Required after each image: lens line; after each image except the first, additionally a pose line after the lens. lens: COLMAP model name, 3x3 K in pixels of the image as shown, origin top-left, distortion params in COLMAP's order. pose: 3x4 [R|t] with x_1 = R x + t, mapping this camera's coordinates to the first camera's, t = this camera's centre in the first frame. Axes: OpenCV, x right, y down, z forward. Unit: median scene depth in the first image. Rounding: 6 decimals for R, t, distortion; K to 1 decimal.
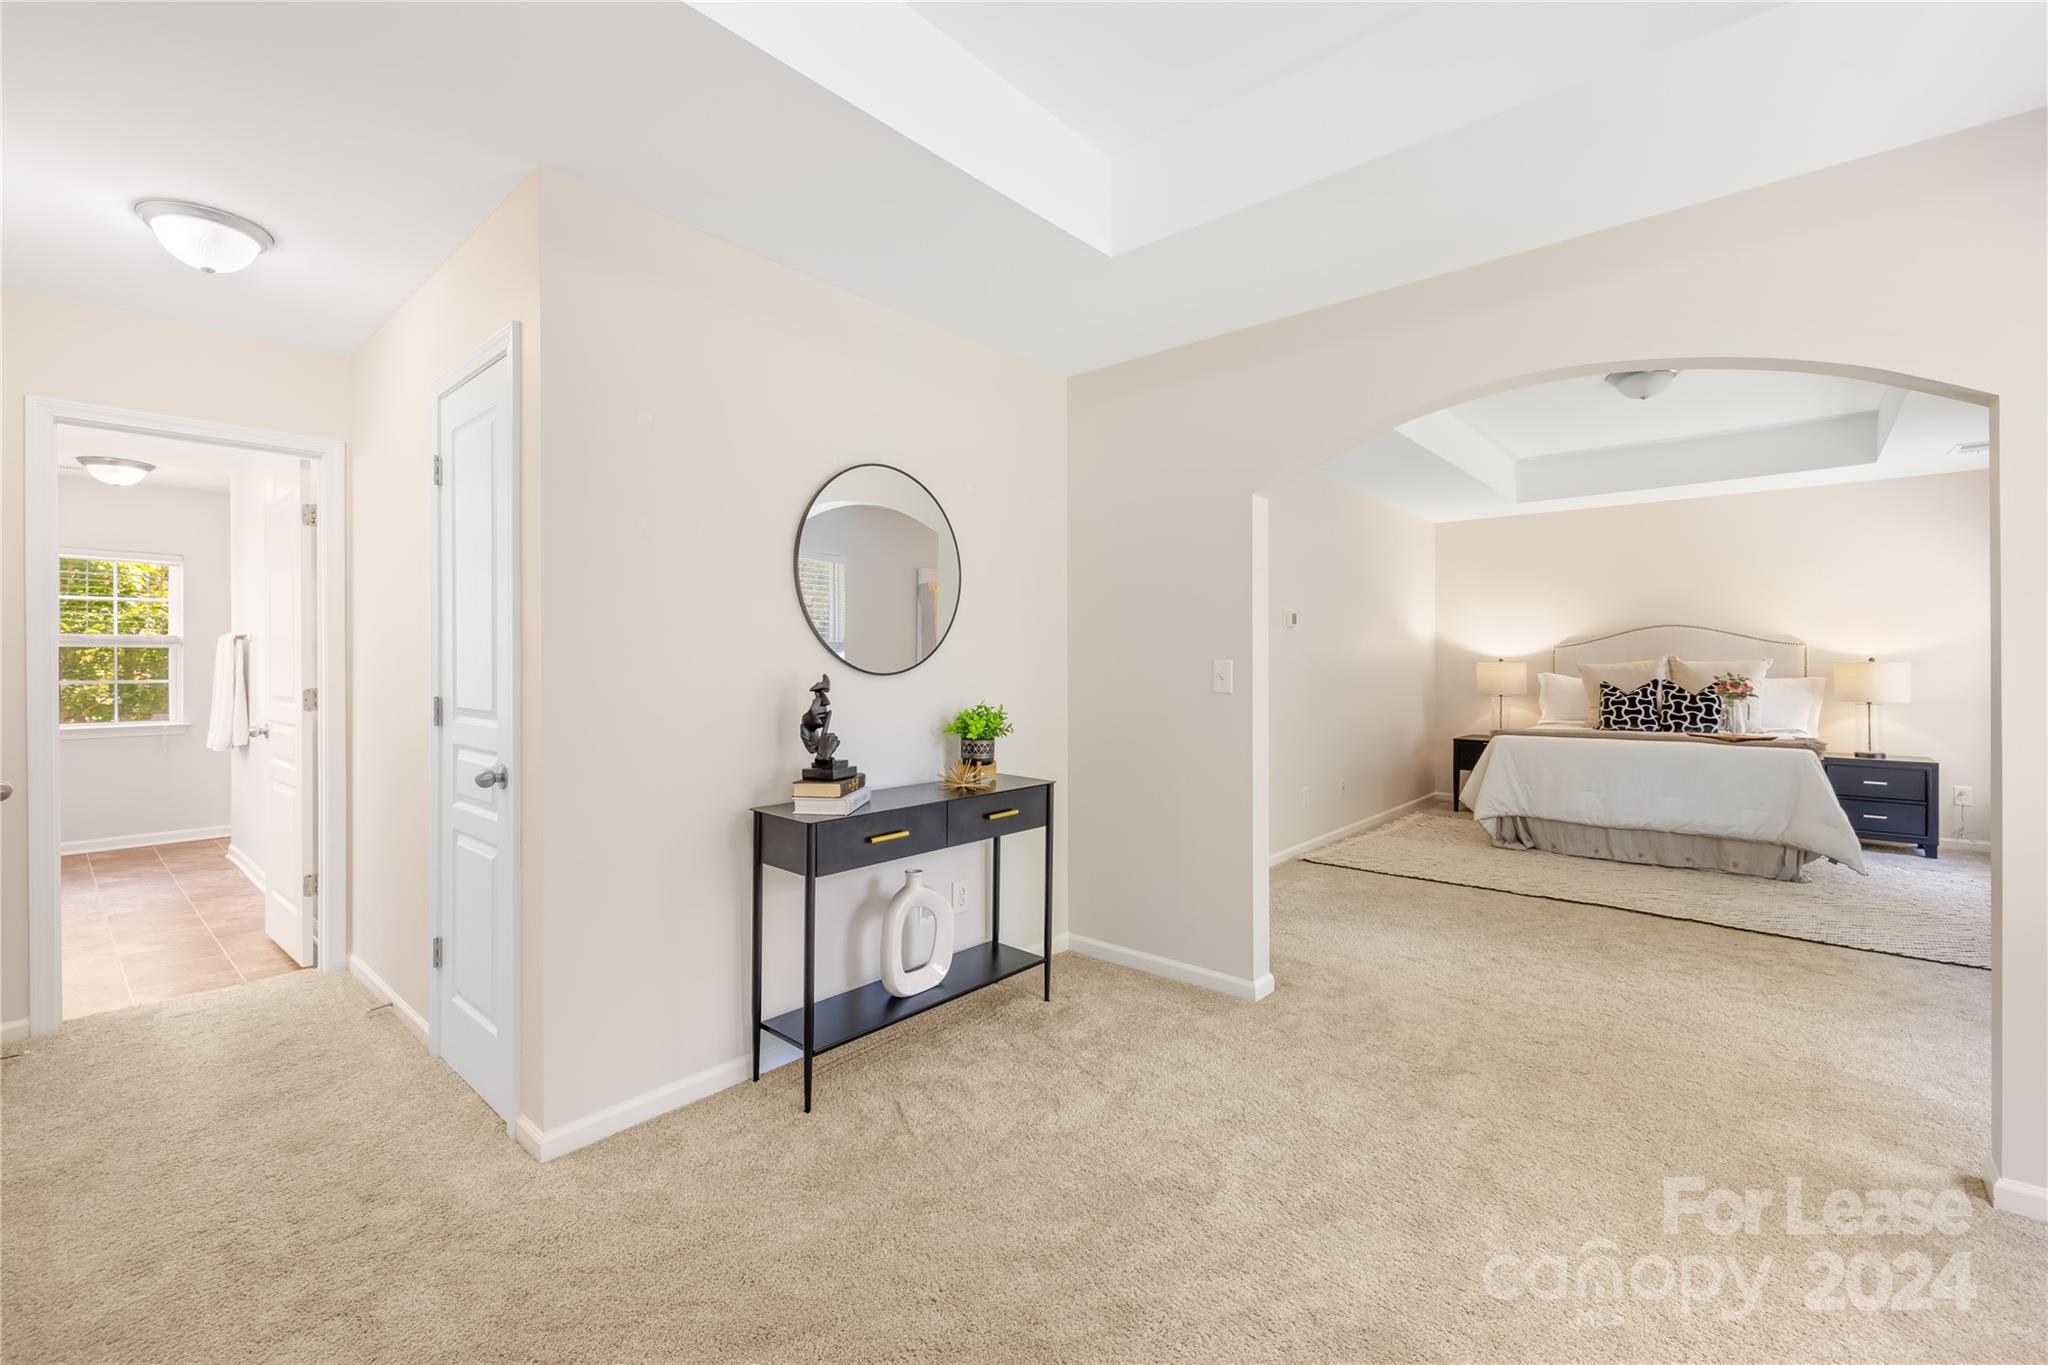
lens RADIAL K [[868.4, 0, 1015.5], [0, 868.4, 661.9], [0, 0, 1]] dist [0.001898, -0.000271]
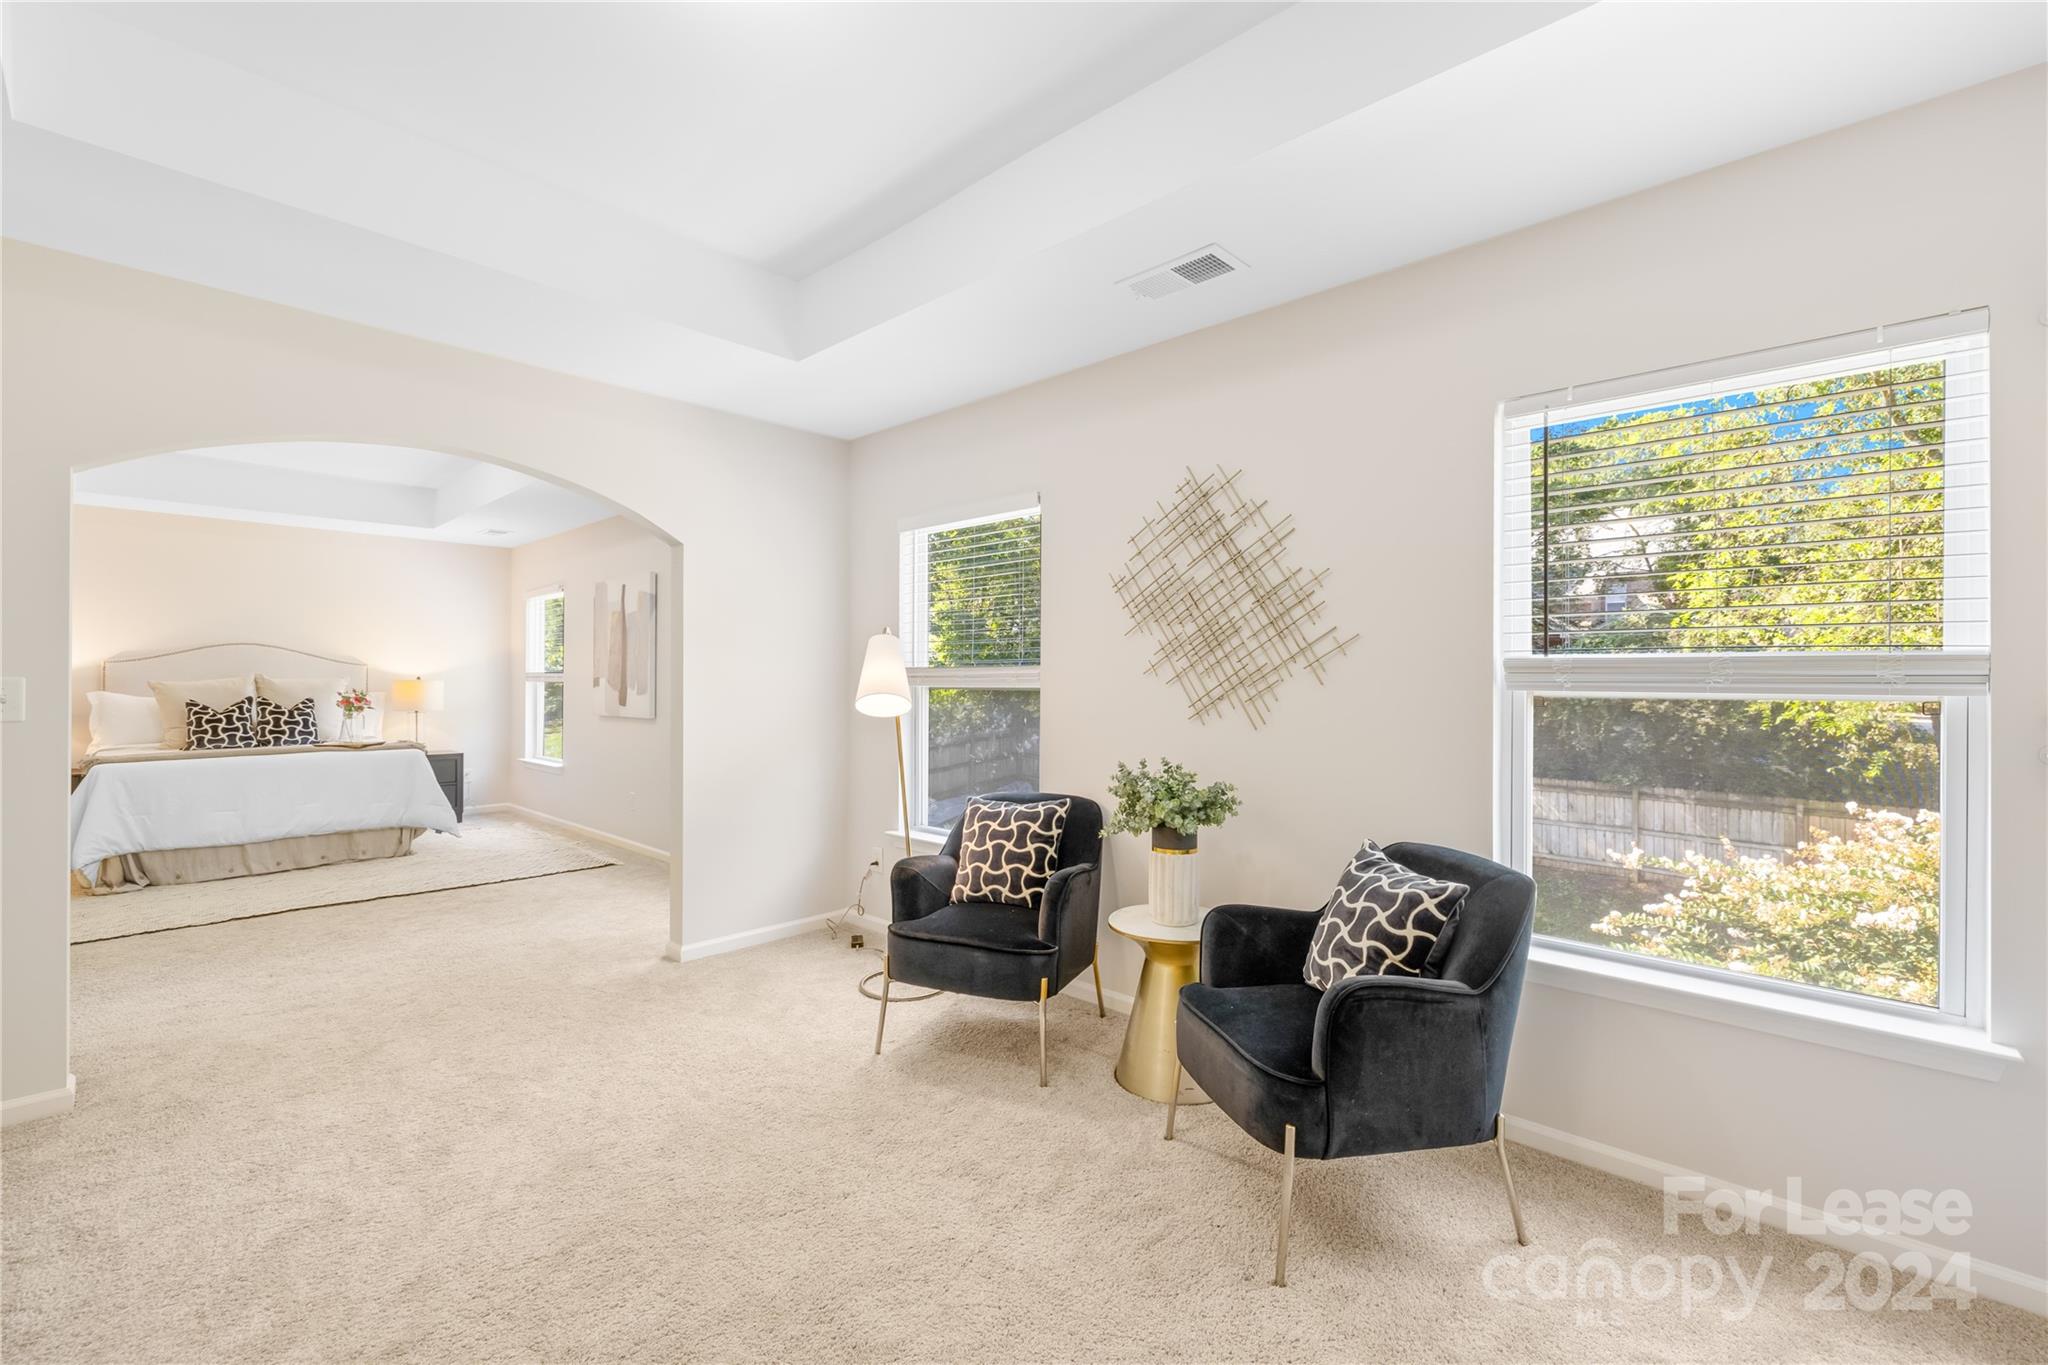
lens RADIAL K [[861.3, 0, 1019.8], [0, 861.3, 672.7], [0, 0, 1]] dist [0.000064, -0.000159]
pose [[0.034460, 0.009418, 0.999362, -0.270427], [-0.002800, 0.999953, -0.009327, -0.001172], [-0.999402, -0.002477, 0.034485, 0.063544]]
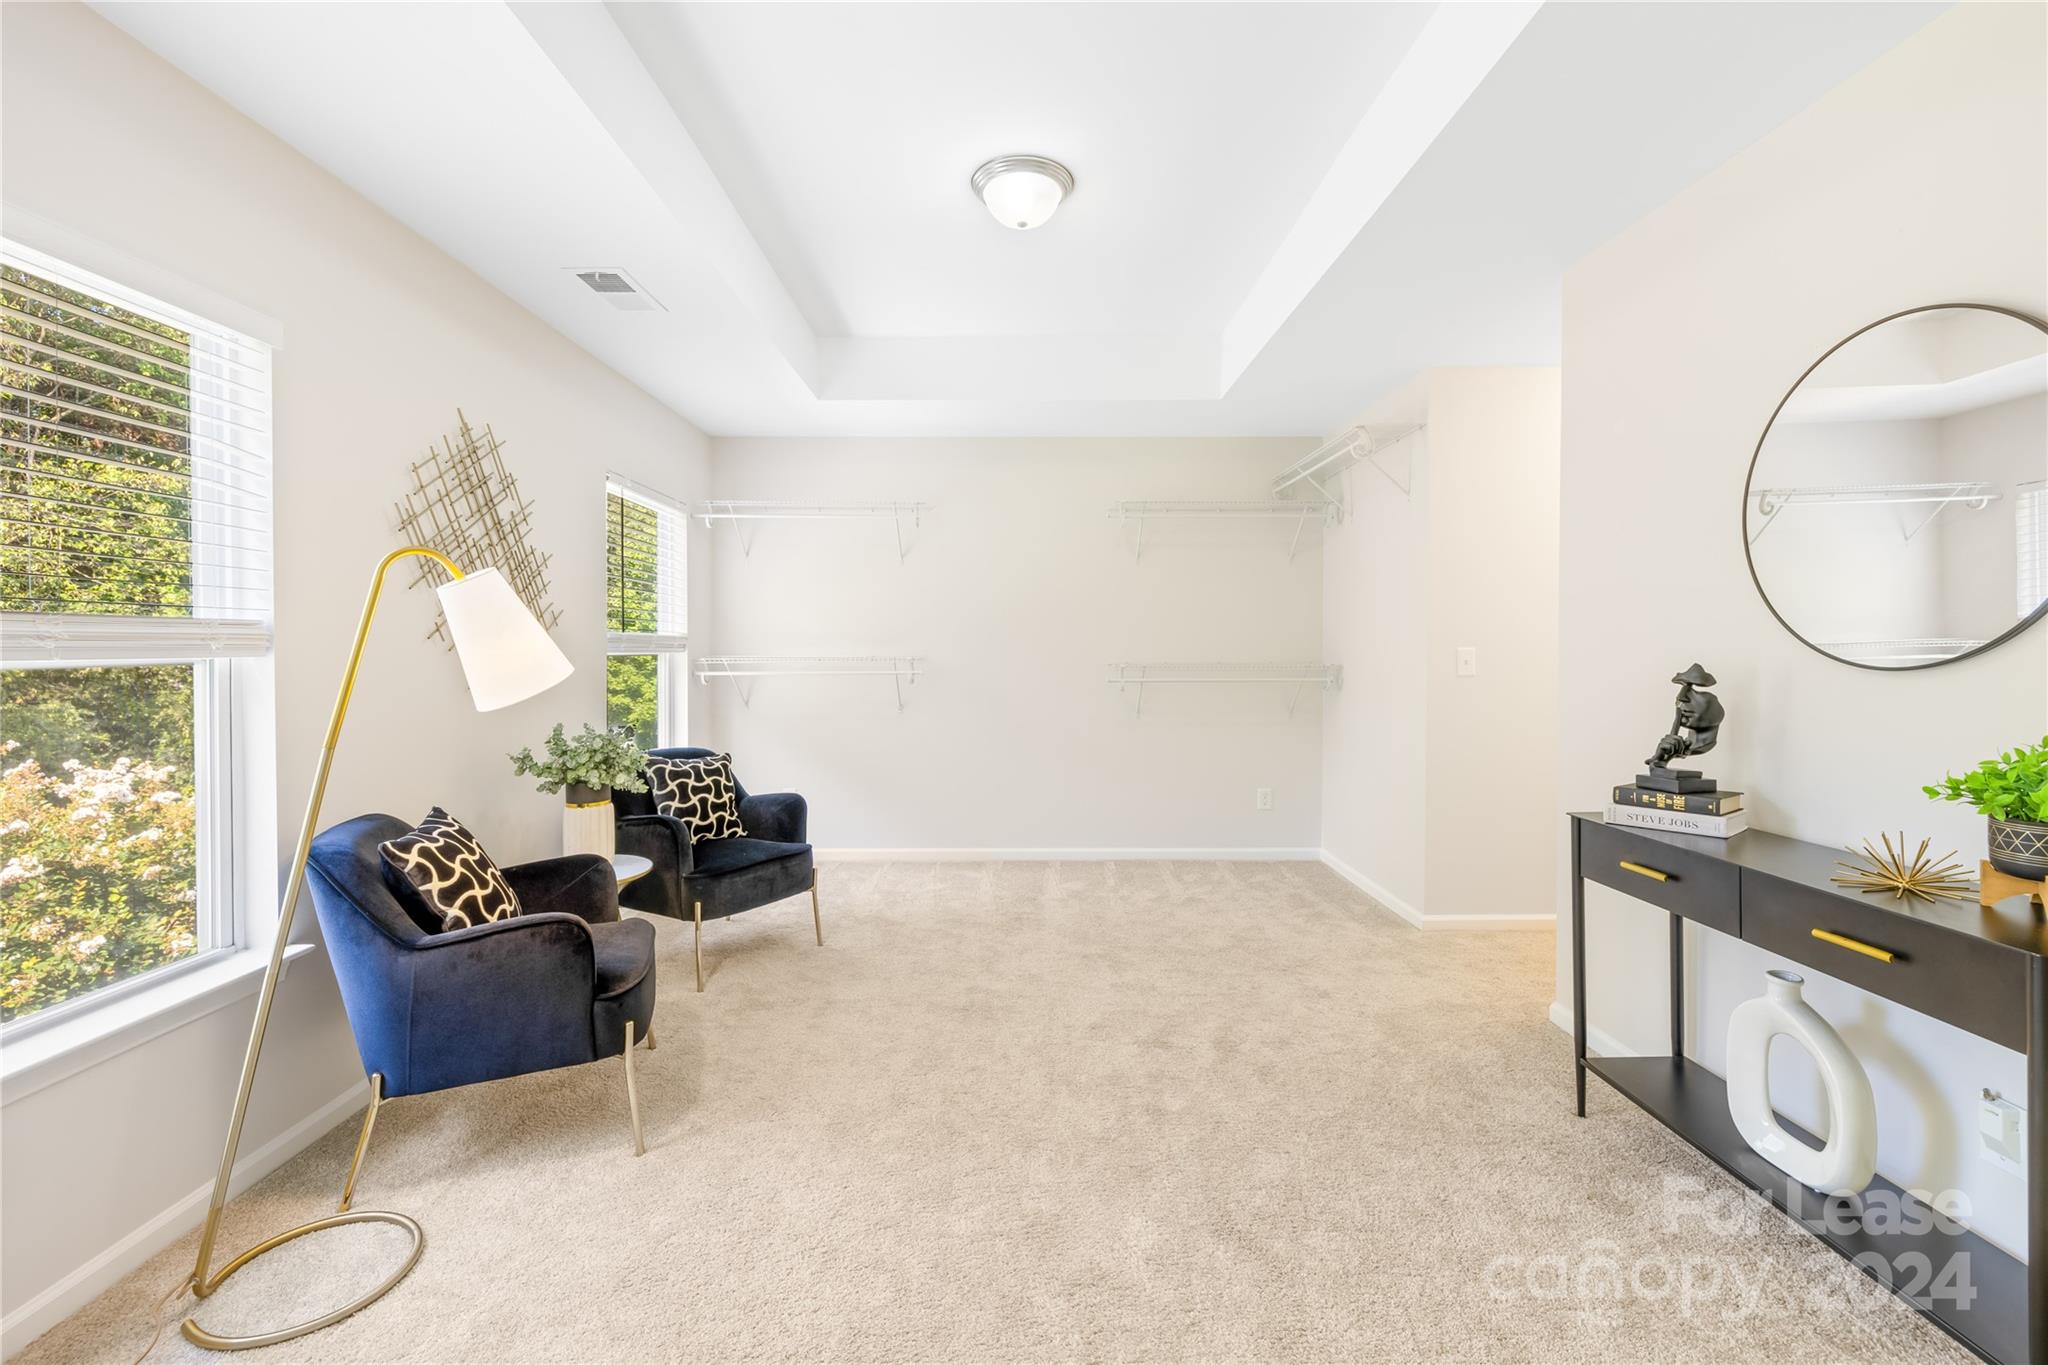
lens RADIAL K [[898.5, 0, 1033.0], [0, 898.5, 662.3], [0, 0, 1]] dist [-0.003531, -0.000556]
pose [[-0.741762, 0.011181, -0.670570, 0.378657], [-0.000880, 0.999844, 0.017645, -0.002284], [0.670663, 0.013679, -0.741636, 0.576409]]
